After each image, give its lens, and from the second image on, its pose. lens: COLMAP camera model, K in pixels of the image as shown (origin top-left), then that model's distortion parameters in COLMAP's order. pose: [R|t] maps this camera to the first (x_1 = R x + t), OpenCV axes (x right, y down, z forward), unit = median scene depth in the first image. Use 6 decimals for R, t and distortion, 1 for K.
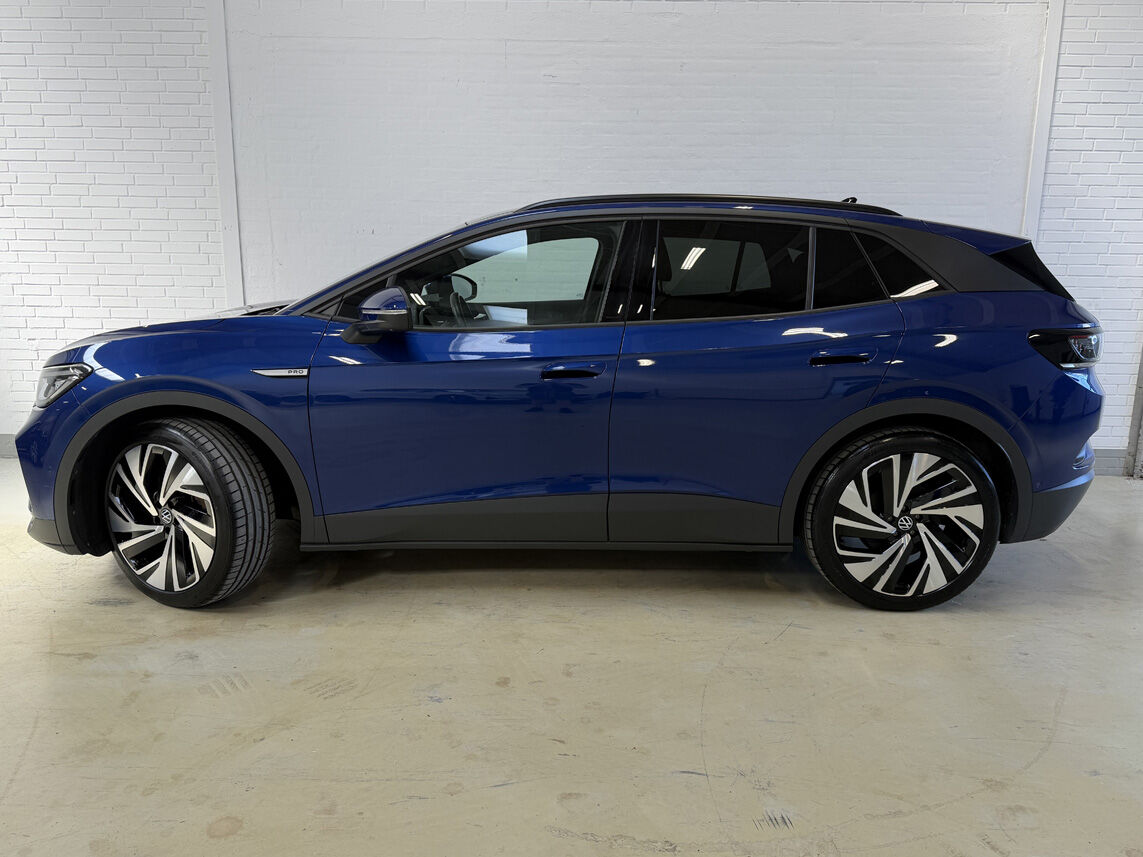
lens RADIAL K [[903.3, 0, 571.9], [0, 903.3, 430.5], [0, 0, 1]] dist [0.014220, -0.001093]
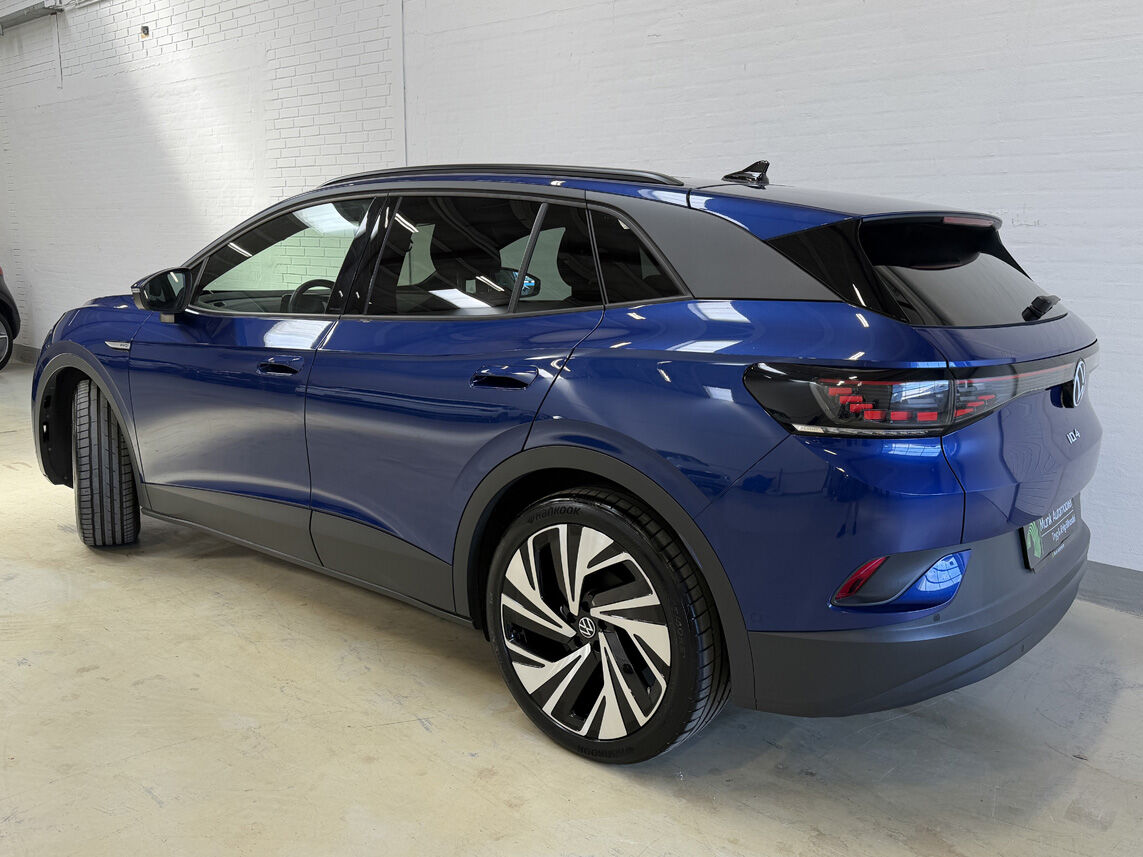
lens RADIAL K [[958.4, 0, 571.3], [0, 958.4, 426.5], [0, 0, 1]] dist [0.041475, -0.016013]
pose [[0.773014, 0.119799, -0.622975, 0.797101], [-0.133213, 0.990766, 0.025229, -0.065546], [0.620245, 0.063486, 0.781834, 0.415996]]
